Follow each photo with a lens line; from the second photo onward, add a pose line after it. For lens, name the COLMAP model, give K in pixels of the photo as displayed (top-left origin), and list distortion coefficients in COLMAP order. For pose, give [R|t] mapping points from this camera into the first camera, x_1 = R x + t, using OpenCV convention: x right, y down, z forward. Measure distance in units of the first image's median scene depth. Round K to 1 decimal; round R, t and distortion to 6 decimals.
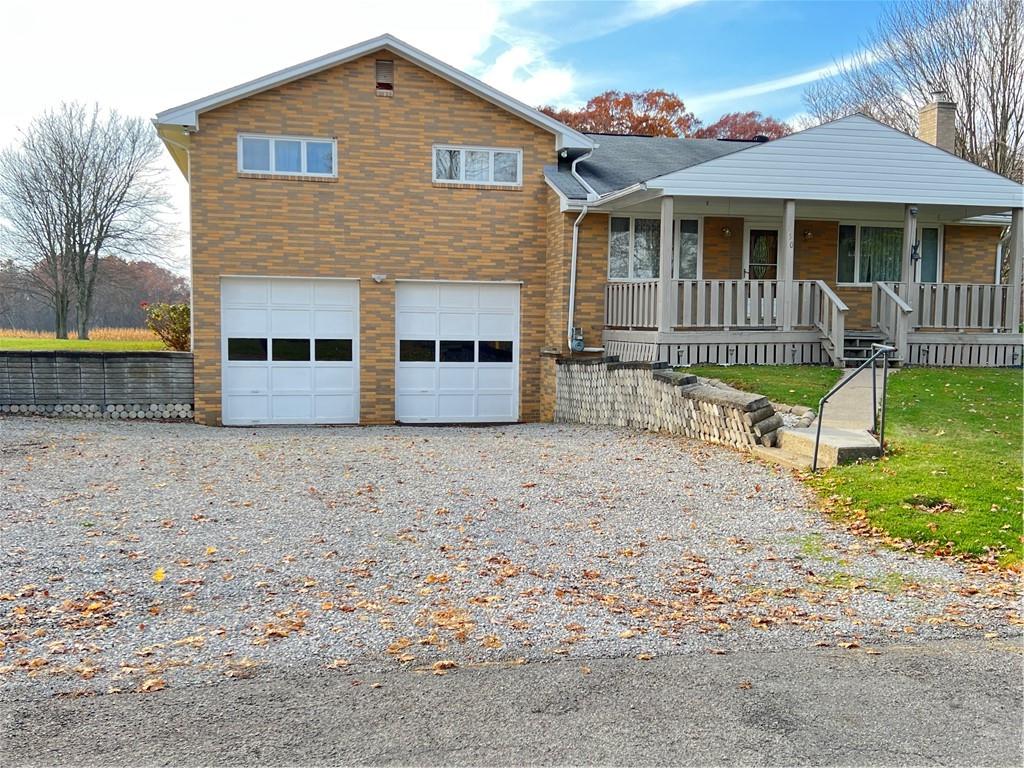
lens RADIAL K [[1023.3, 0, 513.2], [0, 1023.3, 404.5], [0, 0, 1]] dist [0.092318, -0.011123]
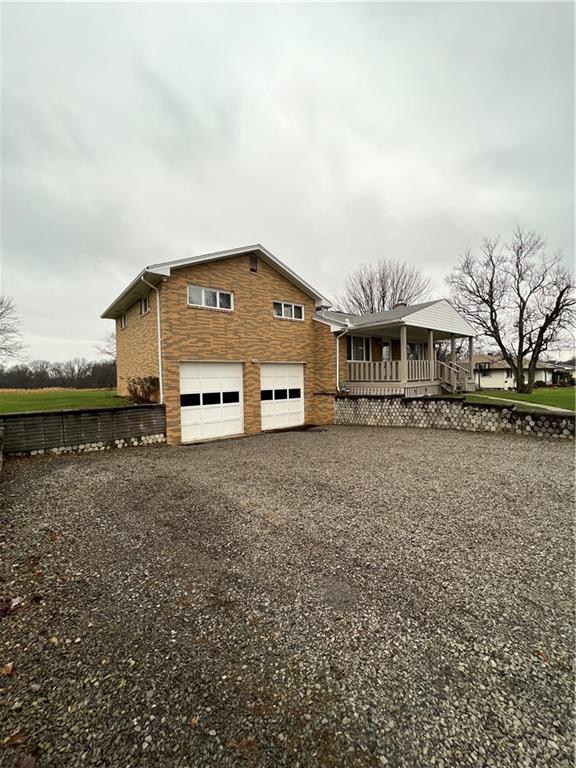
lens RADIAL K [[306.4, 0, 286.0], [0, 306.4, 383.1], [0, 0, 1]] dist [-0.001479, -0.000173]
pose [[0.893345, -0.037582, 0.447798, -0.348774], [0.064220, 0.996945, -0.044447, -0.048319], [-0.444760, 0.068464, 0.893029, 0.432097]]
